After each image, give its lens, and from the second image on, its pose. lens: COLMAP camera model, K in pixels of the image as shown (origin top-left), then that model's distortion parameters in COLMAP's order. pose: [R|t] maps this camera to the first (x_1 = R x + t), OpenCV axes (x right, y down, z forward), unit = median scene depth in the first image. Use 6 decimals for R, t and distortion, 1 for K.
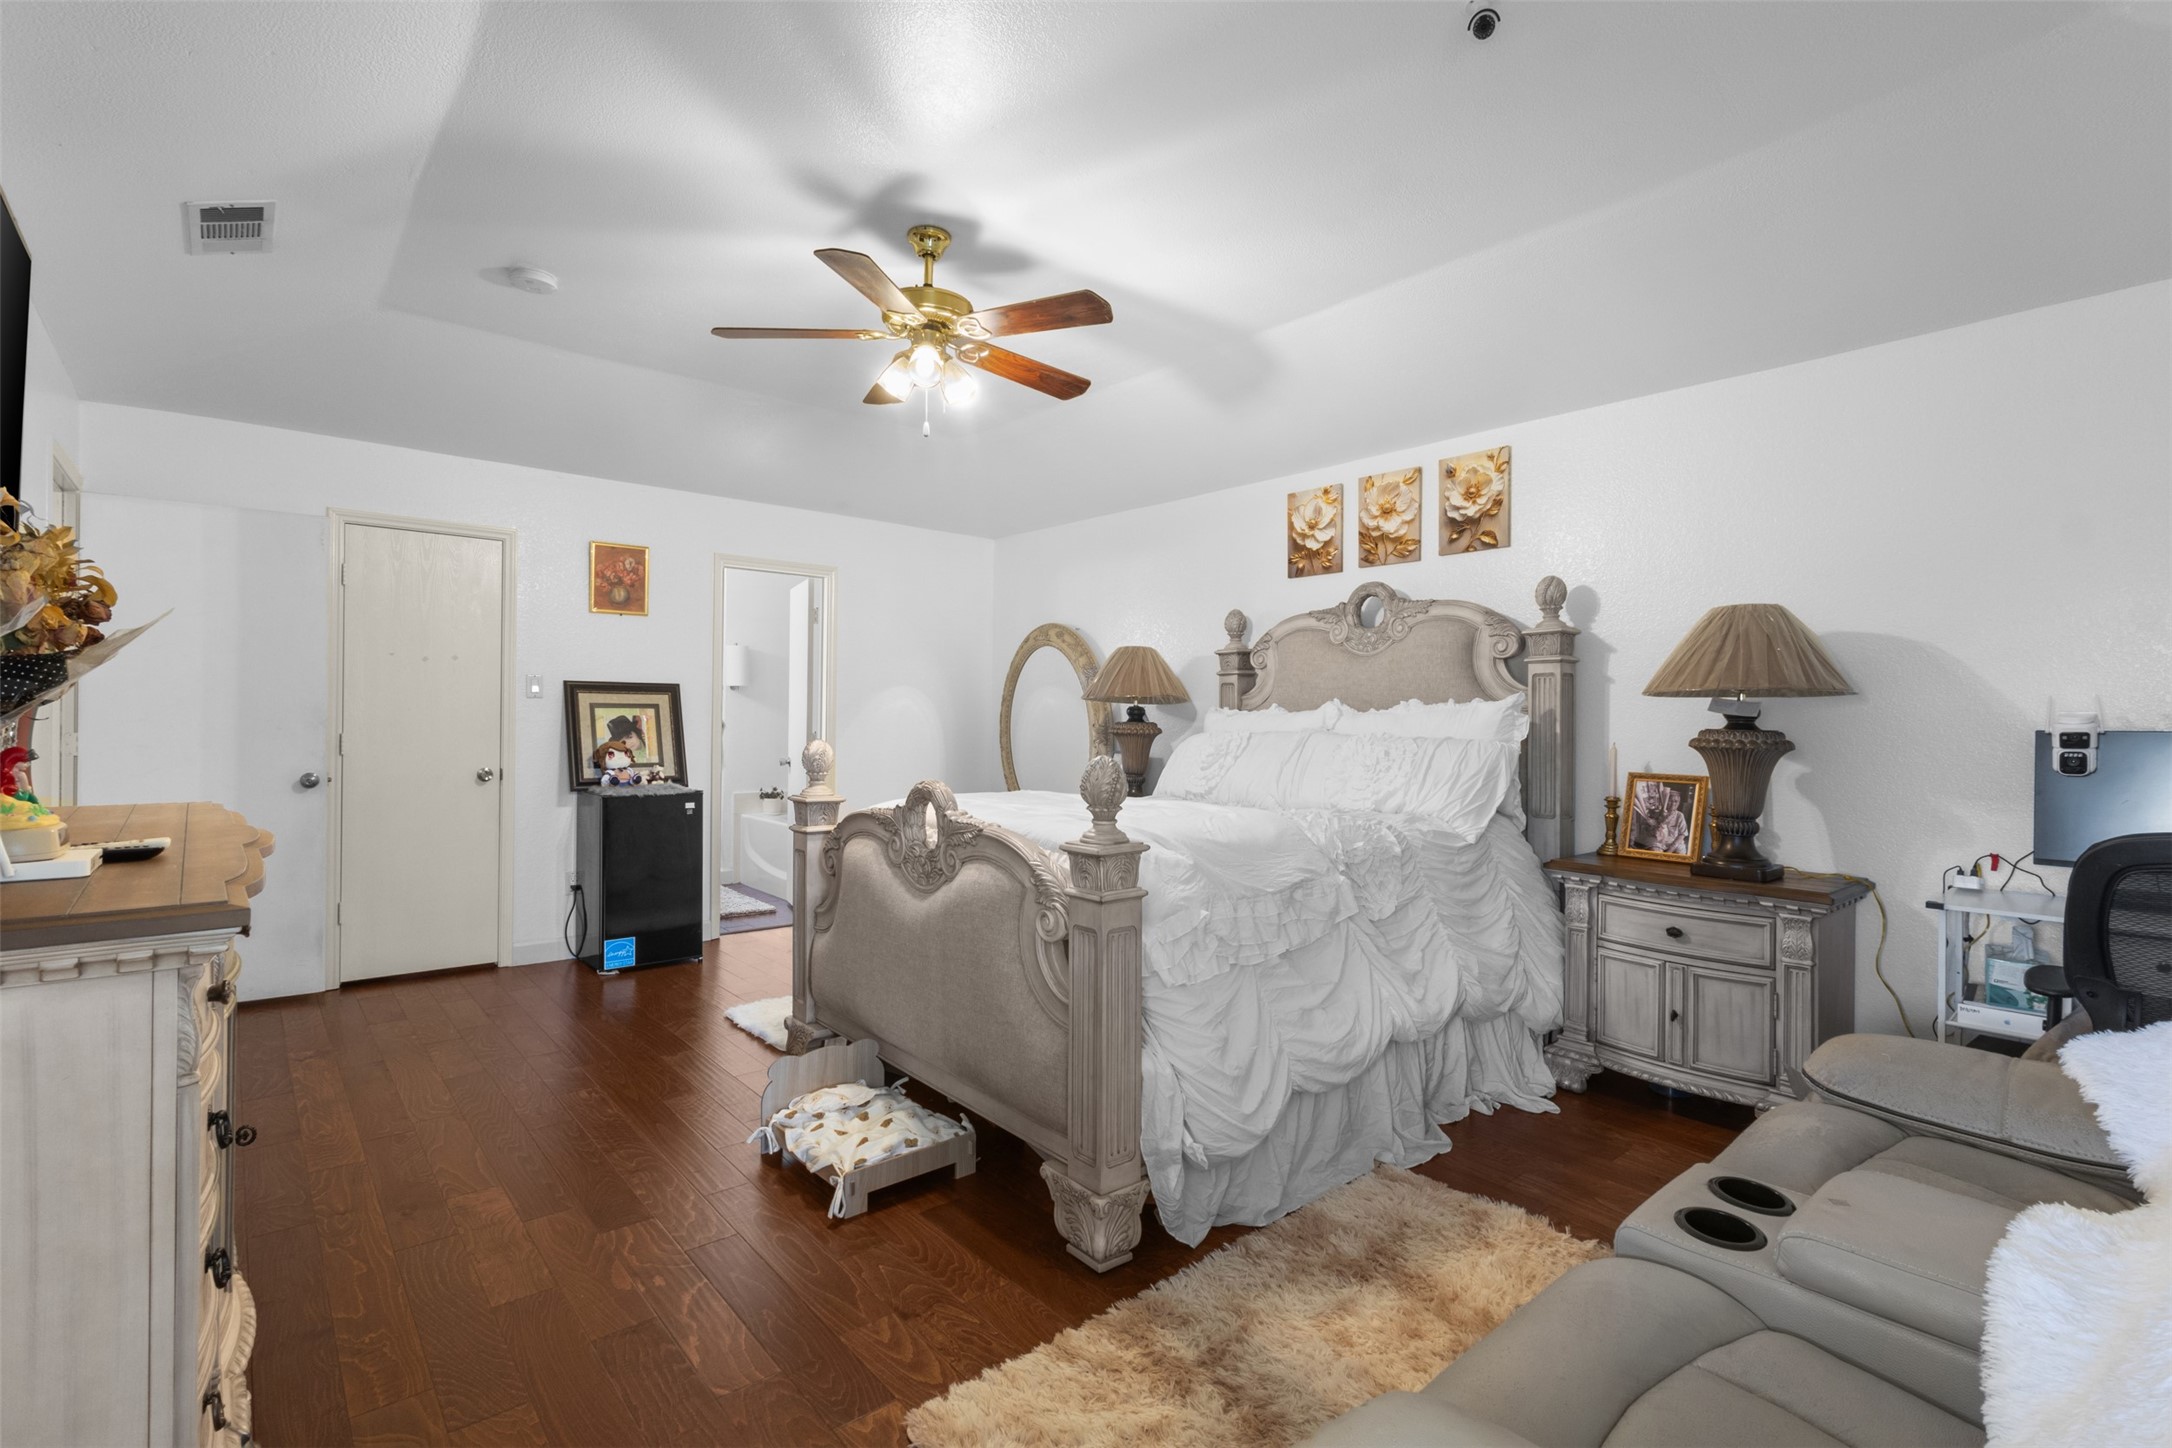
lens RADIAL K [[1011.4, 0, 1082.0], [0, 1011.4, 718.9], [0, 0, 1]] dist [-0.004028, 0.001654]
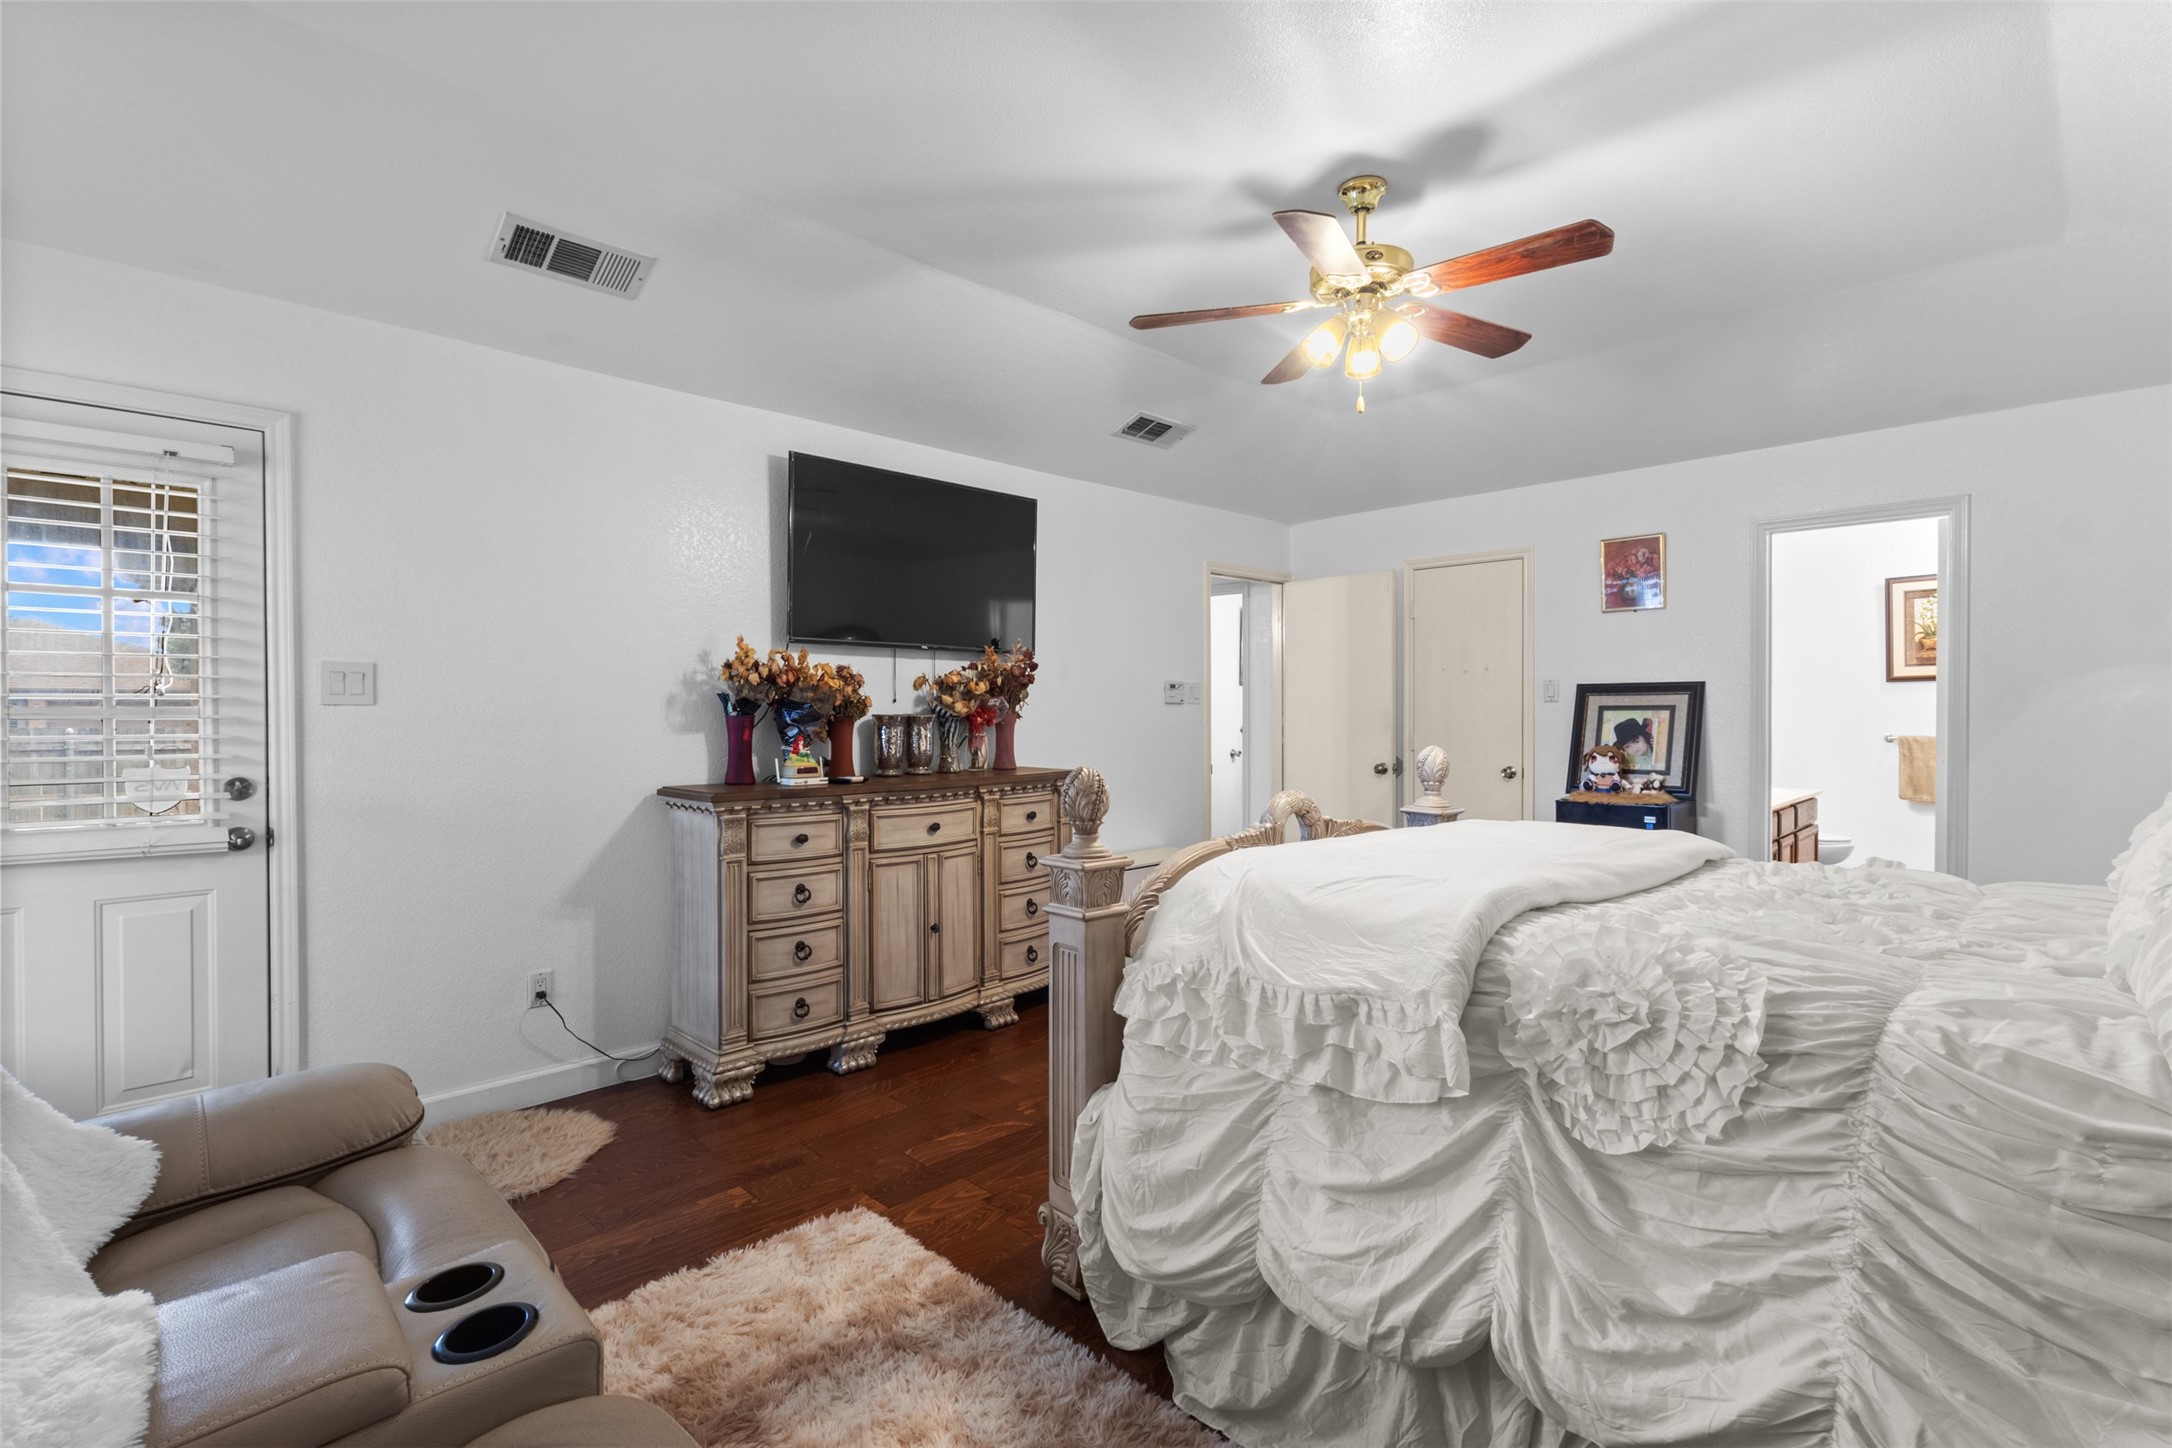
lens RADIAL K [[1011.4, 0, 1085.7], [0, 1011.4, 719.6], [0, 0, 1]] dist [-0.004028, 0.001654]
pose [[0.051569, -0.000808, -0.998669, 0.511019], [0.003393, 0.999994, -0.000633, -0.003810], [0.998664, -0.003356, 0.051572, 0.493519]]
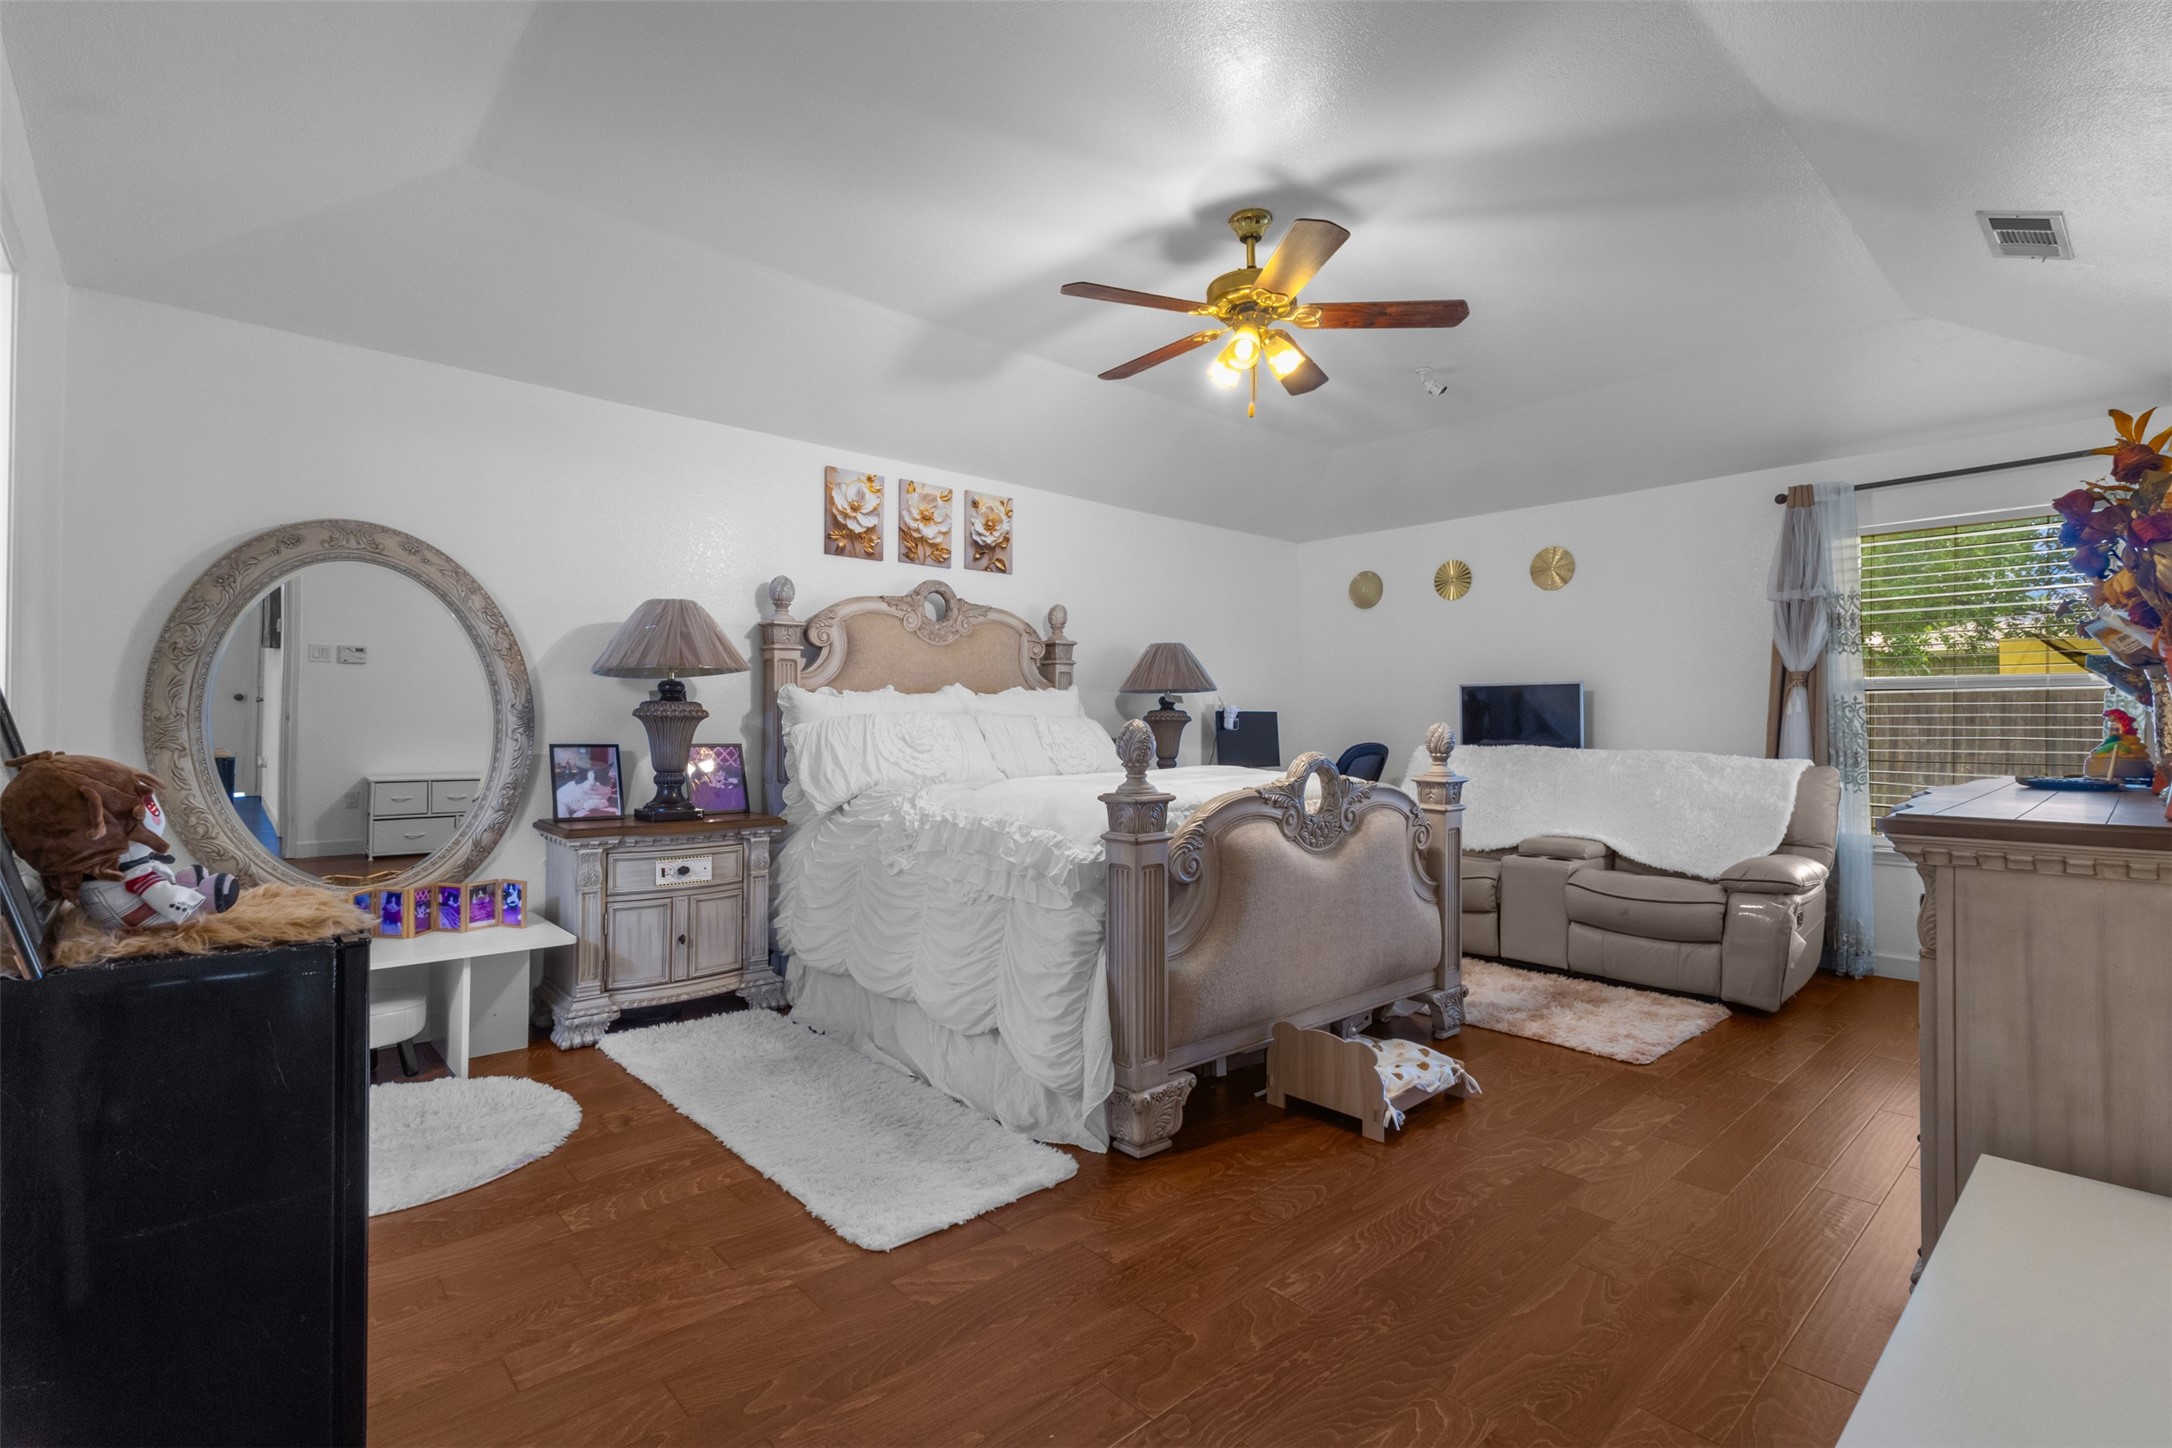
lens RADIAL K [[1011.4, 0, 1080.6], [0, 1011.4, 718.5], [0, 0, 1]] dist [-0.004028, 0.001654]
pose [[-0.045664, -0.004477, 0.998947, -0.806888], [-0.002785, 0.999987, 0.004355, 0.012719], [-0.998953, -0.002583, -0.045676, 0.848674]]
